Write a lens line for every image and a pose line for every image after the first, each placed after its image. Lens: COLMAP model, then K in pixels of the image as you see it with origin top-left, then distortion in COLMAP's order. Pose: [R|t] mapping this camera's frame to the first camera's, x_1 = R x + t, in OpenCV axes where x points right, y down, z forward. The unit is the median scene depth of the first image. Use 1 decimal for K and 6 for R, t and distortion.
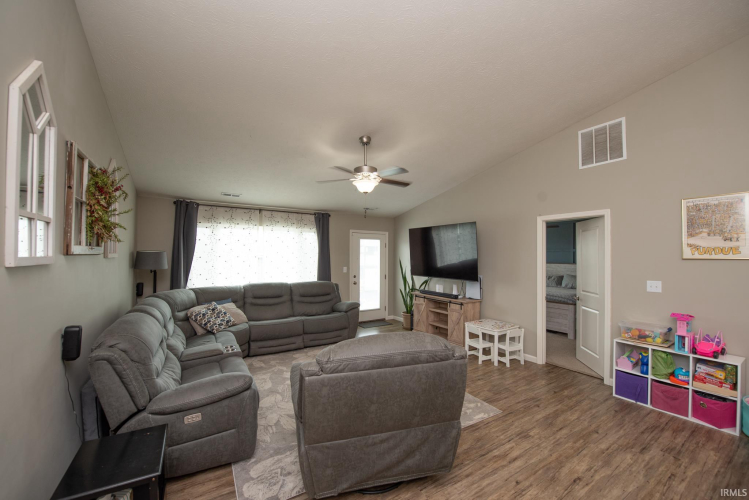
lens RADIAL K [[302.5, 0, 370.4], [0, 302.5, 253.5], [0, 0, 1]] dist [-0.013606, -0.000088]
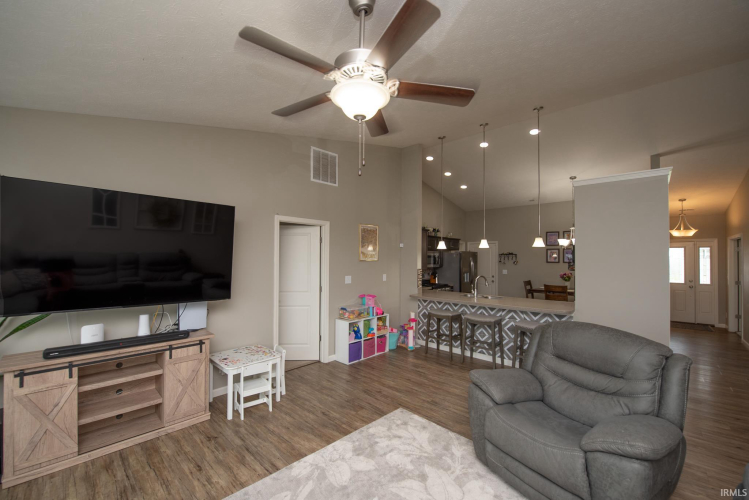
lens RADIAL K [[302.5, 0, 370.4], [0, 302.5, 253.5], [0, 0, 1]] dist [-0.013606, -0.000088]
pose [[-0.264399, 0.010060, 0.964361, -0.494241], [-0.016246, 0.999757, -0.014883, 0.001941], [-0.964277, -0.019603, -0.264171, 1.230350]]
